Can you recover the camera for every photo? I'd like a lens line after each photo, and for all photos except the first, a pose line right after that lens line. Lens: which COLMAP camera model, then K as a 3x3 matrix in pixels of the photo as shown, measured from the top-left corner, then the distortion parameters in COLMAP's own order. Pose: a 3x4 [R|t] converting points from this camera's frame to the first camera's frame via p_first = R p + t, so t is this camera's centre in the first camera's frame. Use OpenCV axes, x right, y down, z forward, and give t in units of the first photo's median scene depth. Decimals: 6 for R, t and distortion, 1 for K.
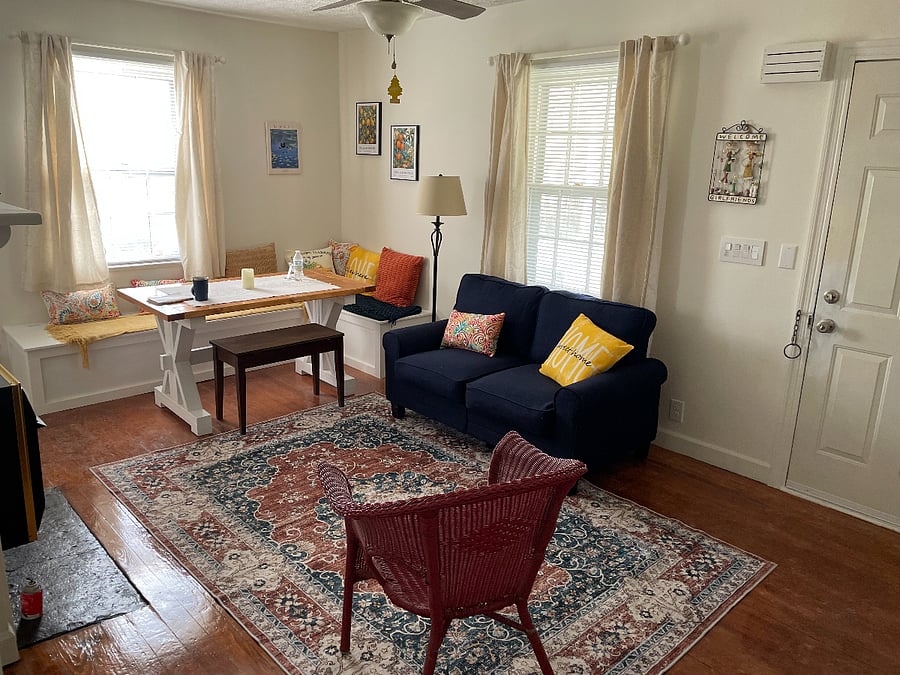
lens RADIAL K [[679.6, 0, 448.9], [0, 679.6, 335.1], [0, 0, 1]] dist [-0.001098, -0.000801]
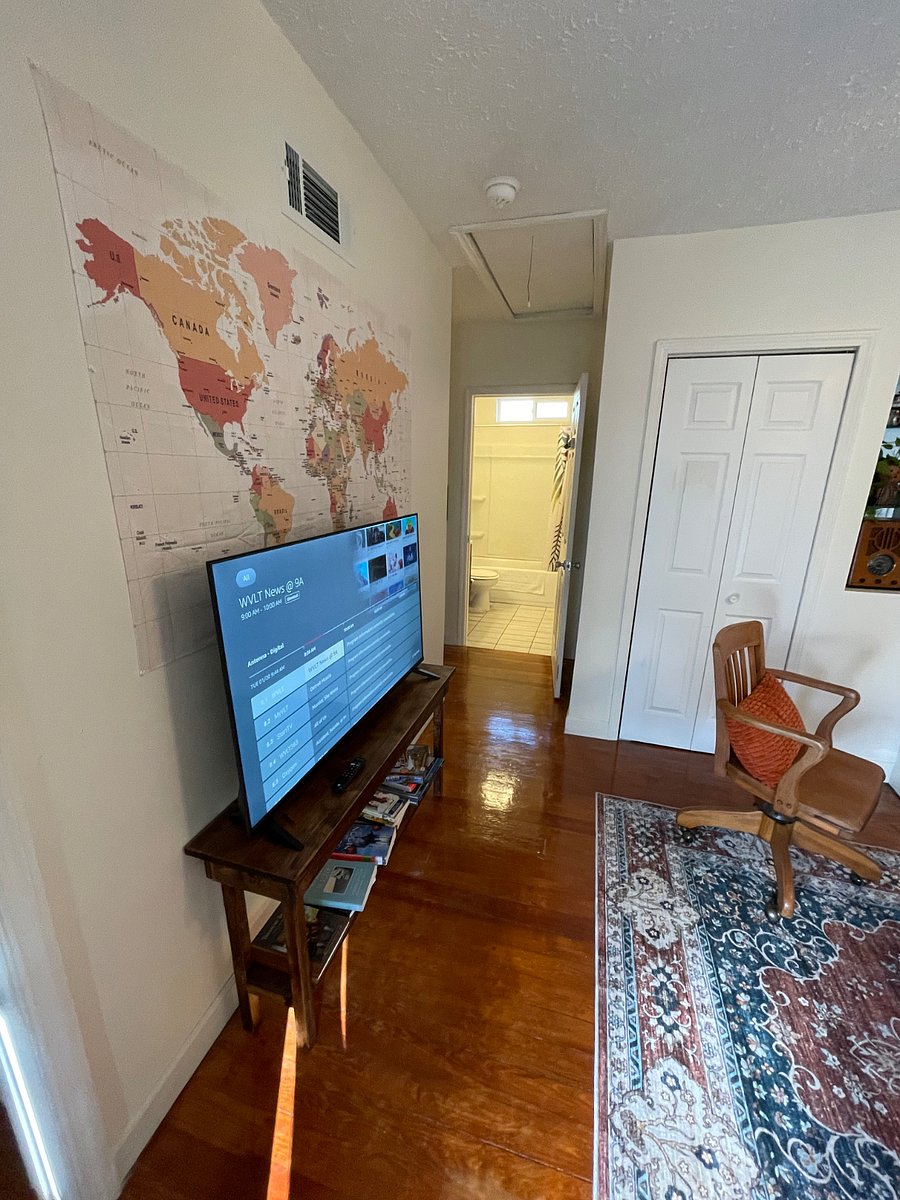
lens RADIAL K [[486.0, 0, 450.0], [0, 486.0, 604.3], [0, 0, 1]] dist [-0.000474, -0.000103]
pose [[0.865906, -0.151724, 0.476641, -0.517227], [0.134289, 0.988419, 0.070671, -0.187480], [-0.481843, 0.002813, 0.876253, 0.740919]]
